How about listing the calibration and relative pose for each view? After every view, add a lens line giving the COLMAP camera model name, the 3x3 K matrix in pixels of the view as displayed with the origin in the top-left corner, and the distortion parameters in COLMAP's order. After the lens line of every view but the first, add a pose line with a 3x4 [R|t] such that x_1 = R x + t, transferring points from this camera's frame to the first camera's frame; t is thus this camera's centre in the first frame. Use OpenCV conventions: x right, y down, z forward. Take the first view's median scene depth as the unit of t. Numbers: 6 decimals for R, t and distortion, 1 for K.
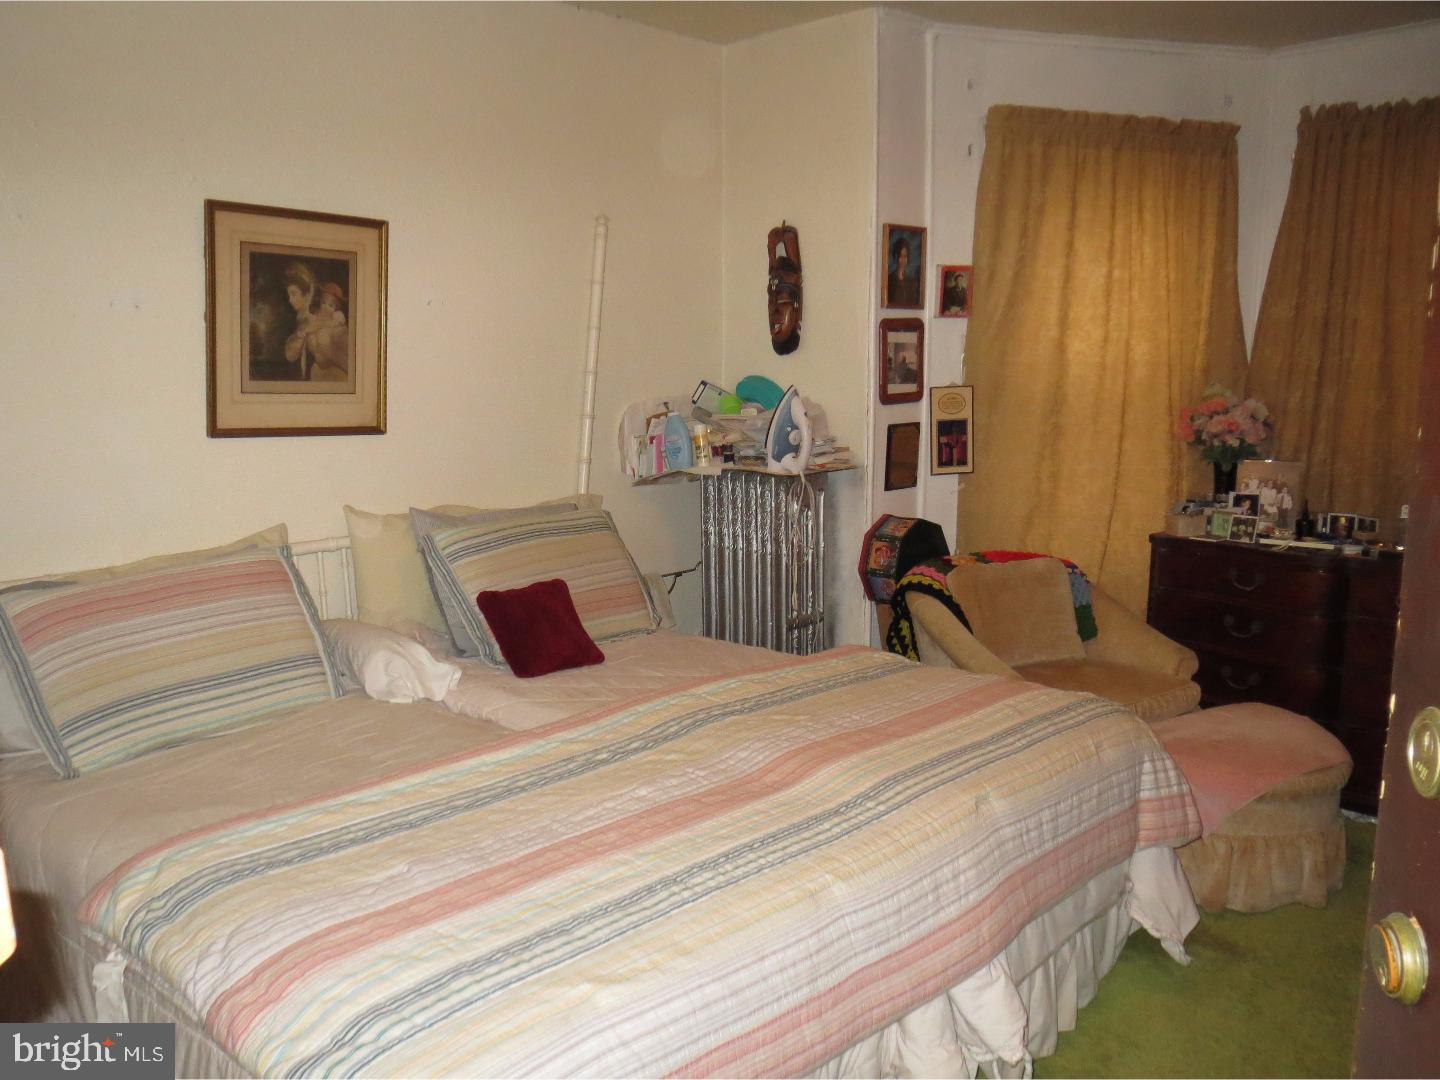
lens RADIAL K [[1124.7, 0, 720.0], [0, 1124.7, 540.0], [0, 0, 1]] dist [0.002969, 0.013159]
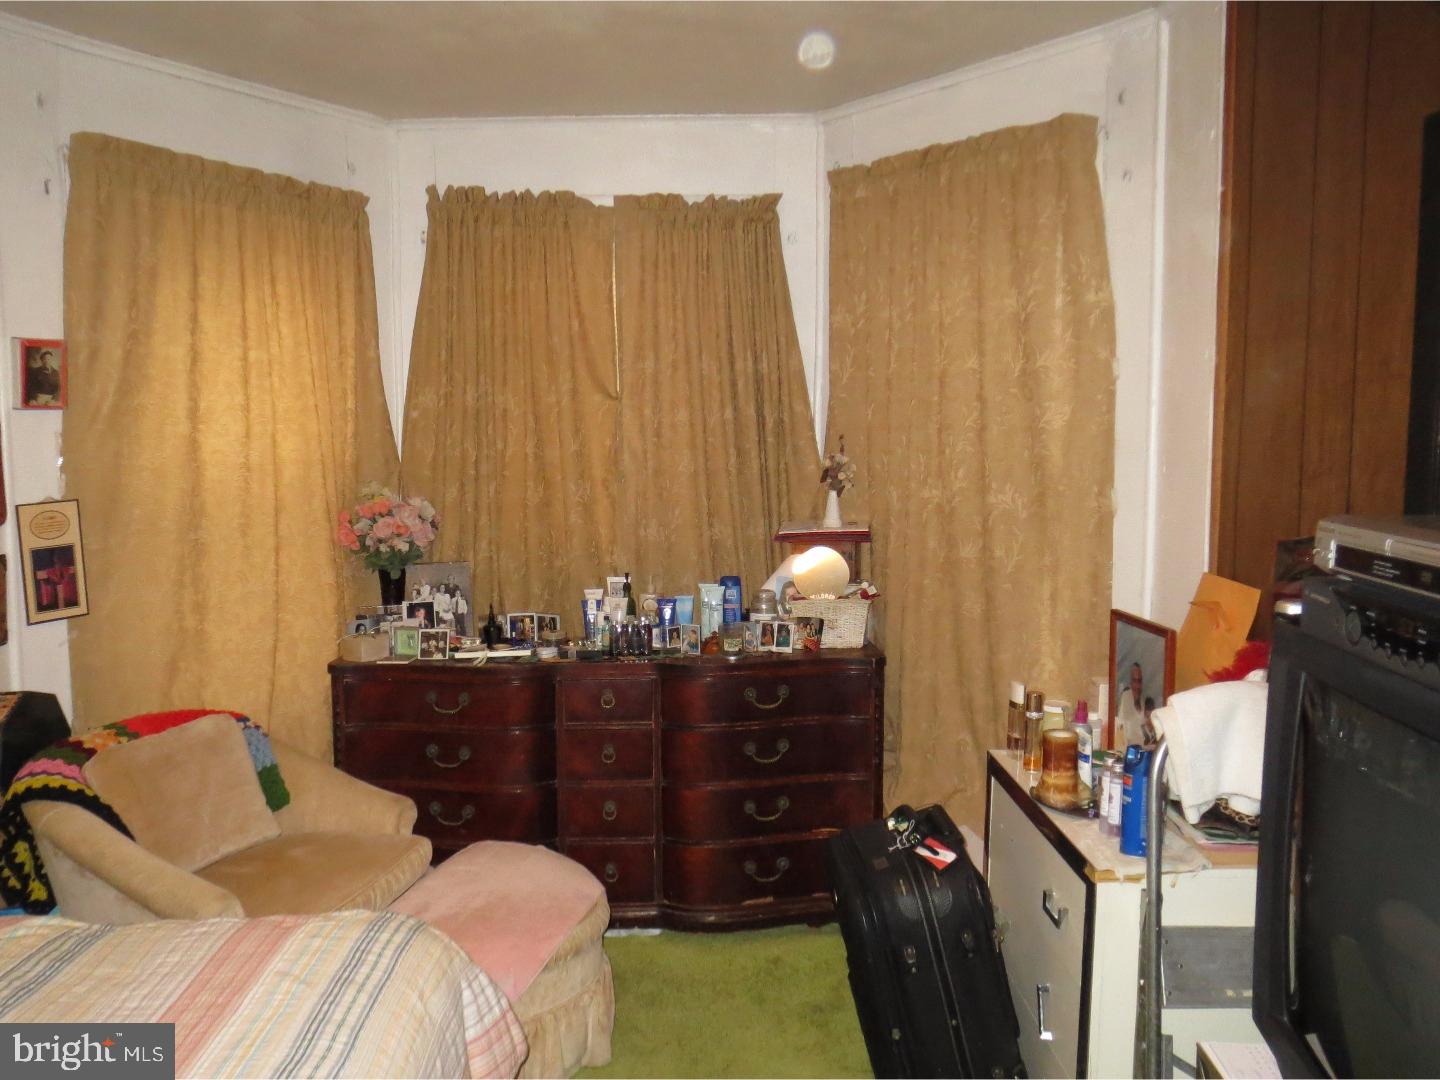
lens RADIAL K [[1210.1, 0, 720.0], [0, 1210.1, 540.0], [0, 0, 1]] dist [-0.019671, -0.009147]
pose [[0.717907, -0.078473, 0.691702, -0.022819], [0.132942, 0.990794, -0.025574, -0.035575], [-0.683327, 0.110316, 0.721730, 0.147542]]
